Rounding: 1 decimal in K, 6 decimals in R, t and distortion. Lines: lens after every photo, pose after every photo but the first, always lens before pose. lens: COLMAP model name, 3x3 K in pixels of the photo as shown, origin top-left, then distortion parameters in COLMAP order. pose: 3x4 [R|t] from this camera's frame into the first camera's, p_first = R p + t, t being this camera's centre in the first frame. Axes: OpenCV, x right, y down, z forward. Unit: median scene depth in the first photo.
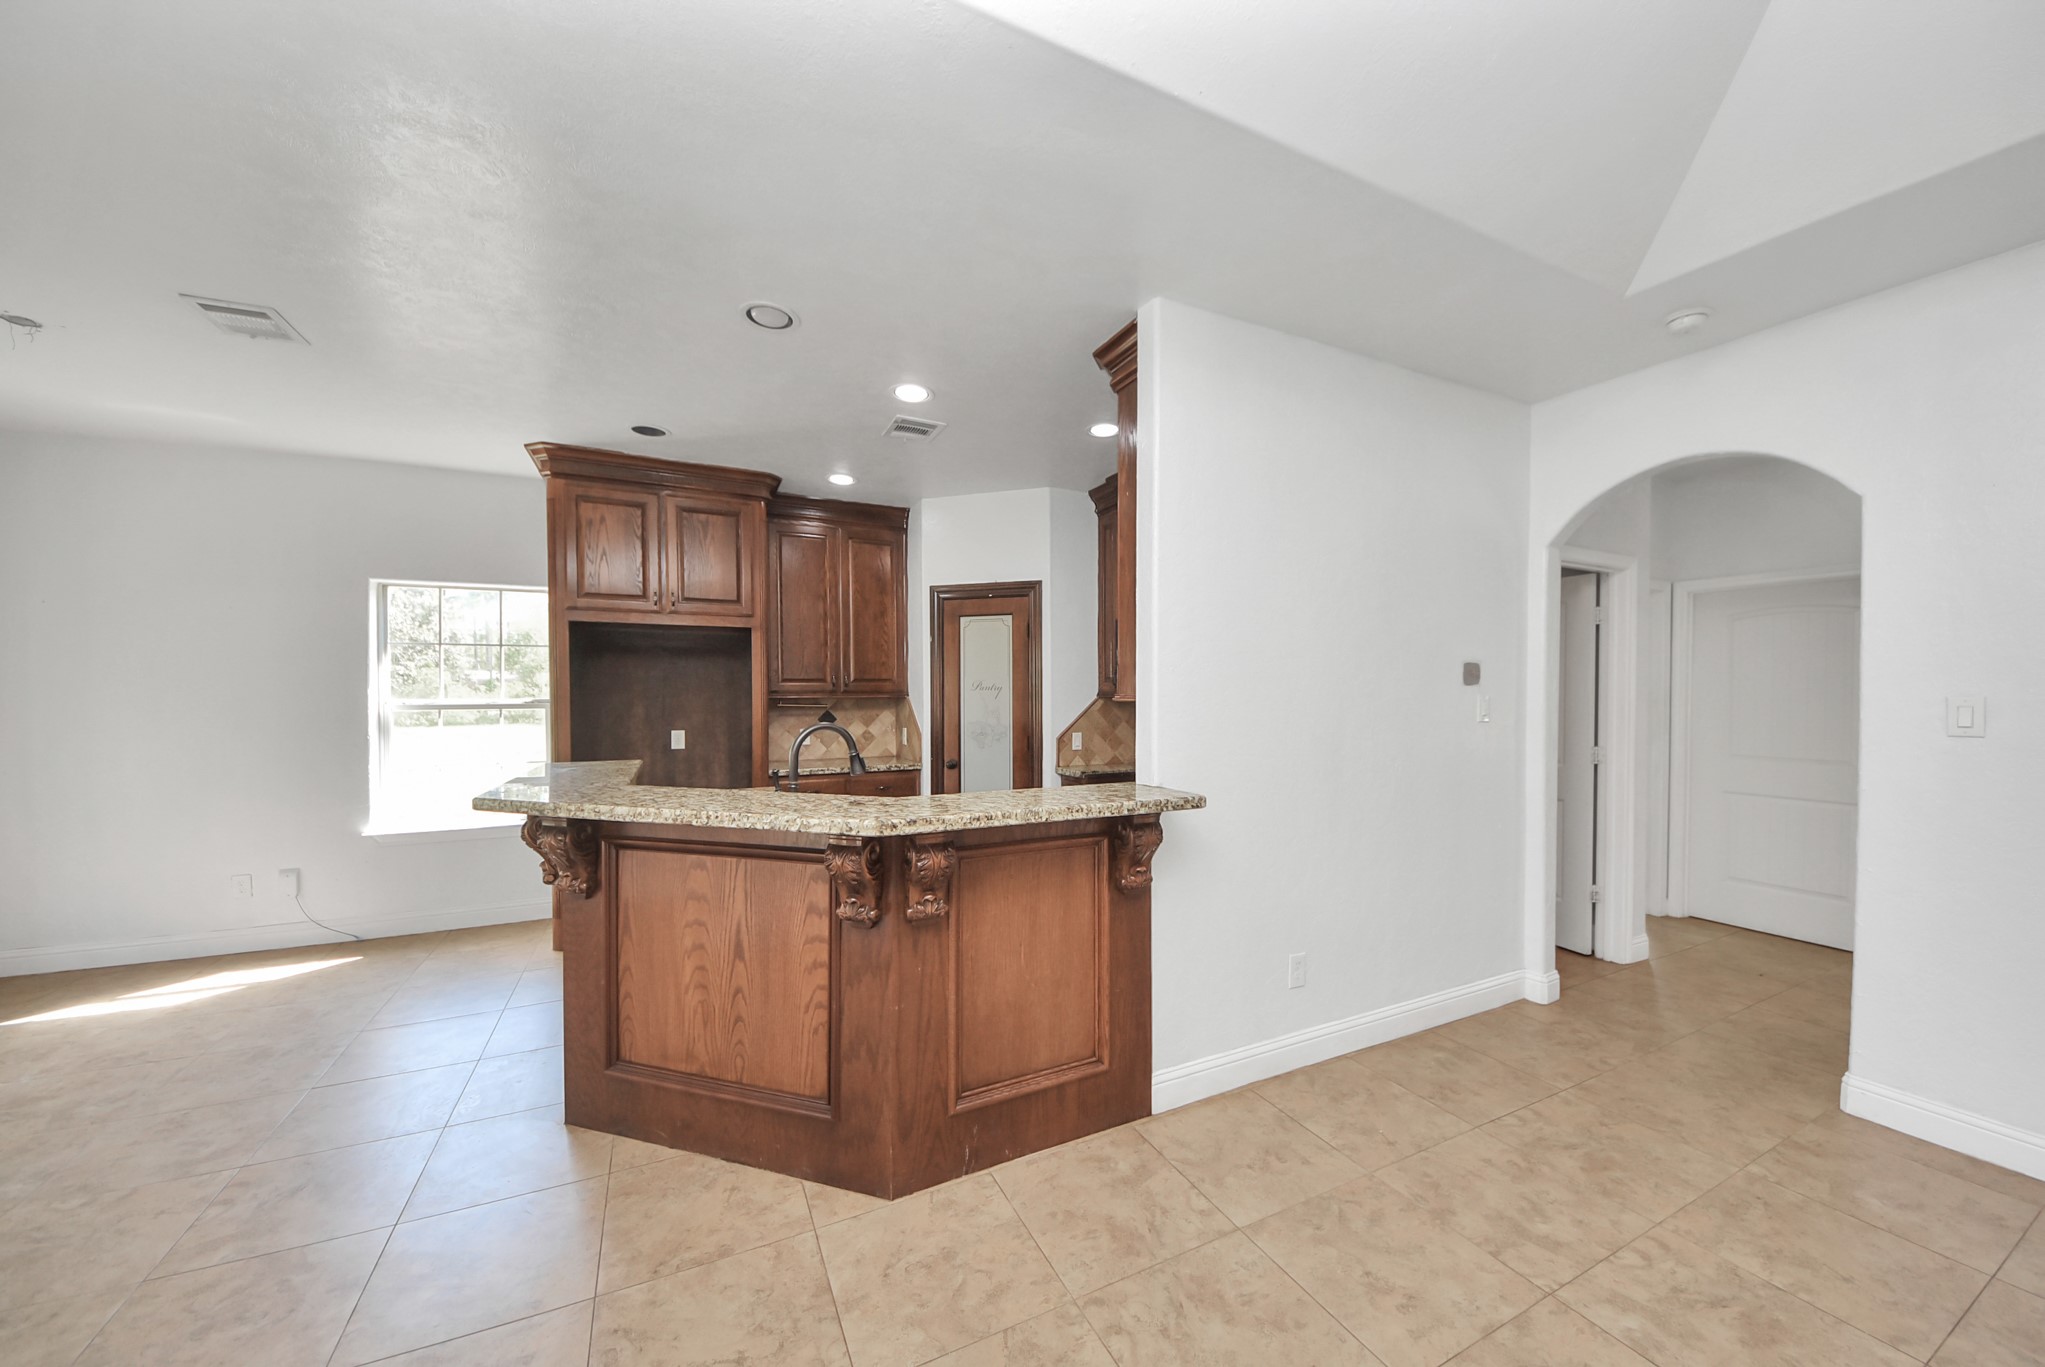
lens RADIAL K [[722.2, 0, 1040.6], [0, 722.2, 700.1], [0, 0, 1]] dist [0.034276, -0.019243]
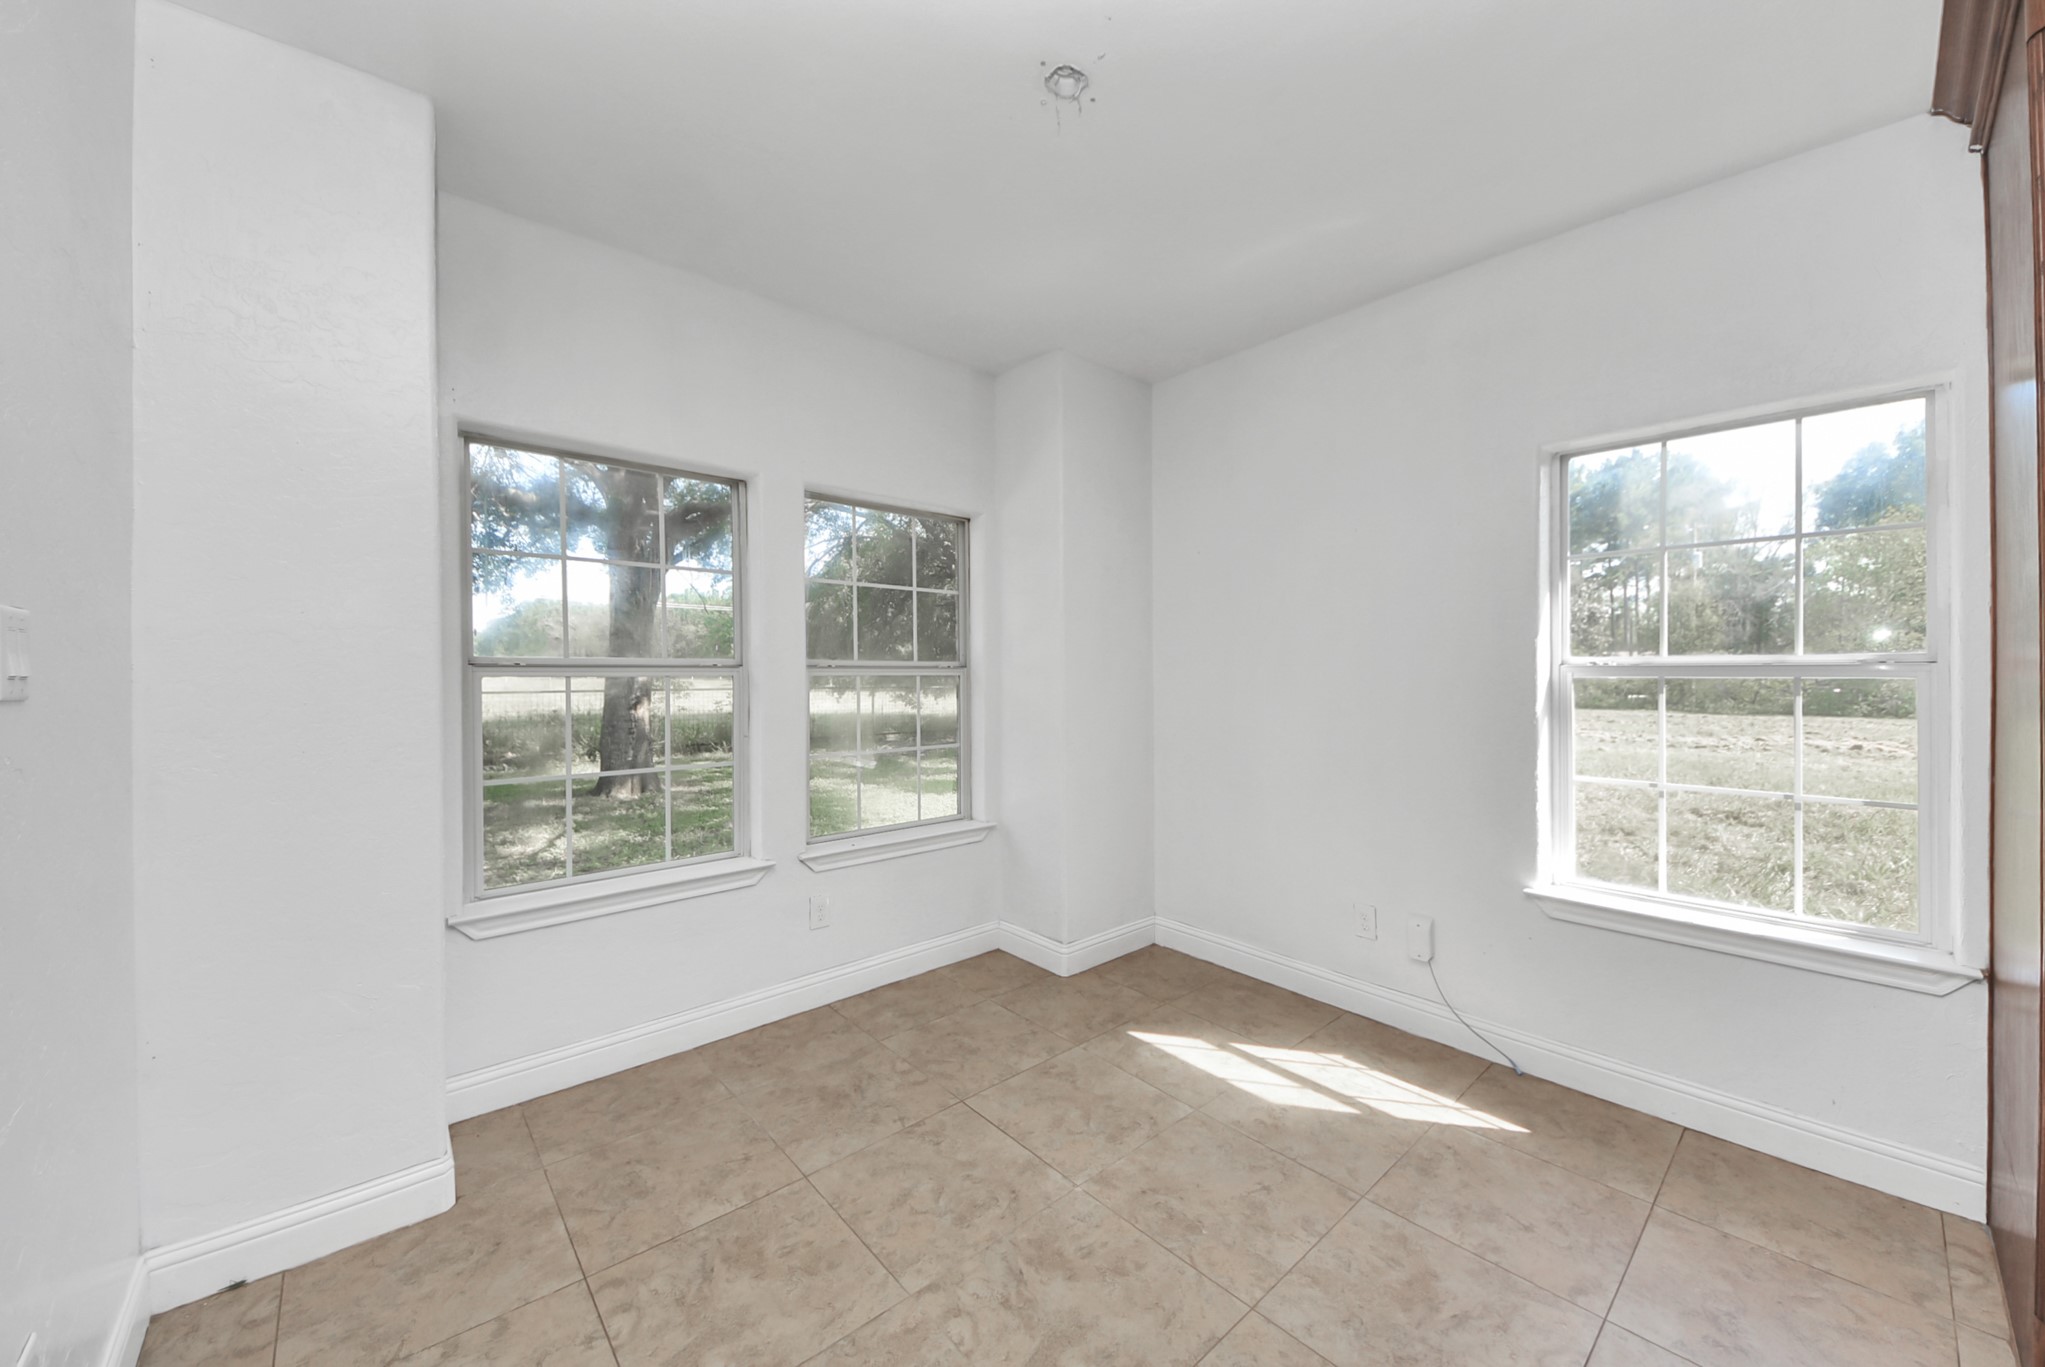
lens RADIAL K [[752.8, 0, 1041.7], [0, 752.8, 671.0], [0, 0, 1]] dist [0.067823, -0.032840]
pose [[0.267004, 0.003656, -0.963688, -0.452860], [-0.010427, 0.999945, 0.000904, 0.014195], [0.963639, 0.009807, 0.267028, 0.478841]]
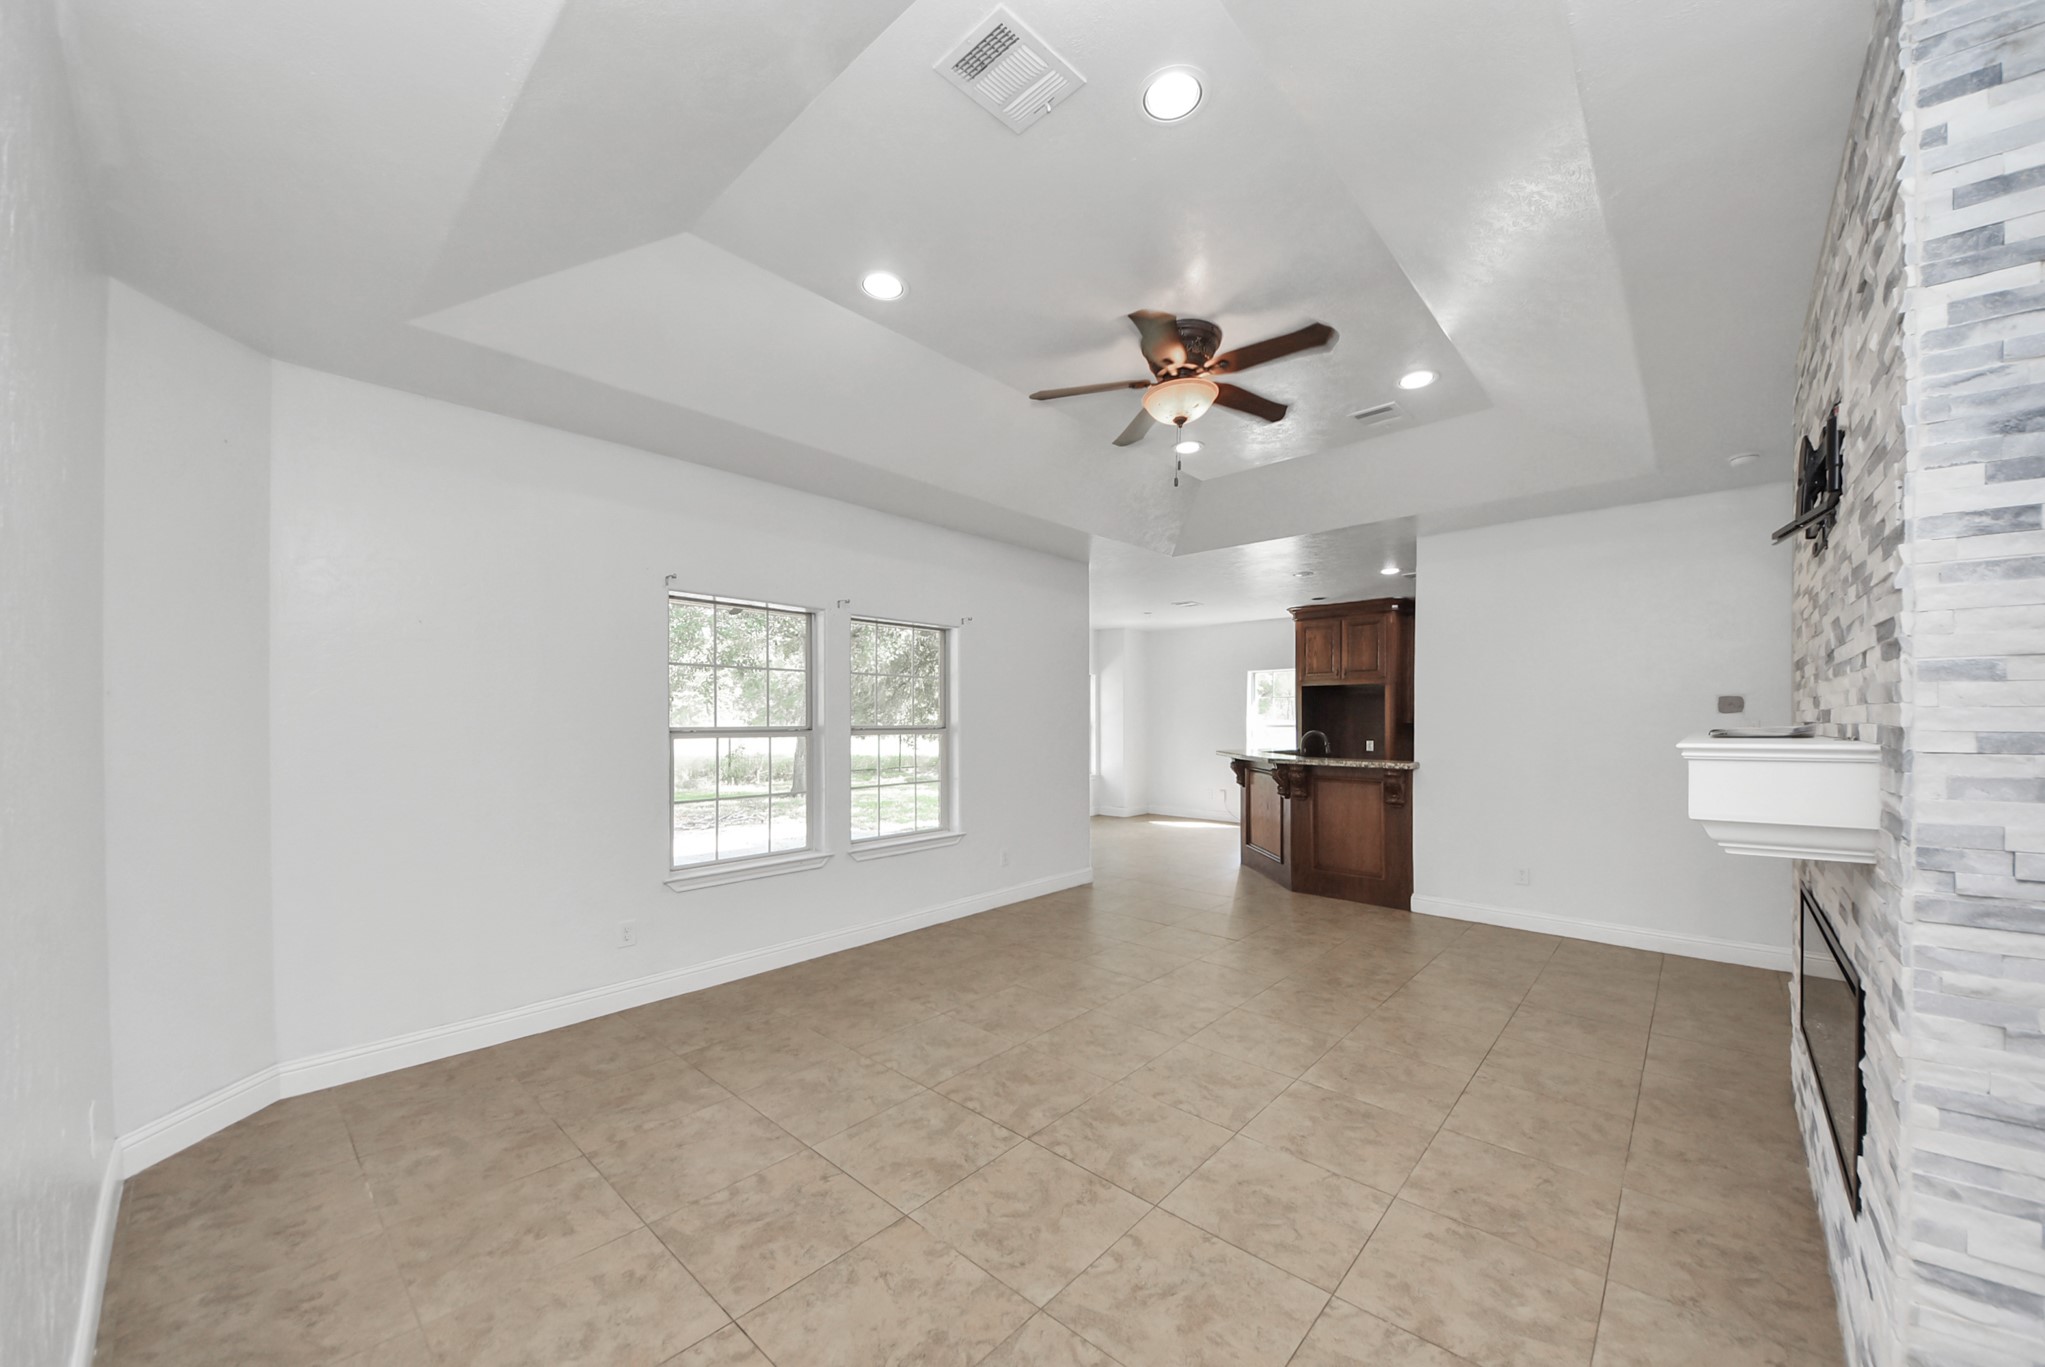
lens RADIAL K [[742.7, 0, 1050.0], [0, 742.7, 699.0], [0, 0, 1]] dist [0.009559, -0.007708]
pose [[0.373682, -0.026861, -0.927168, 1.113985], [-0.012194, 0.999352, -0.033866, 0.014198], [0.927477, 0.023961, 0.373112, -0.513887]]
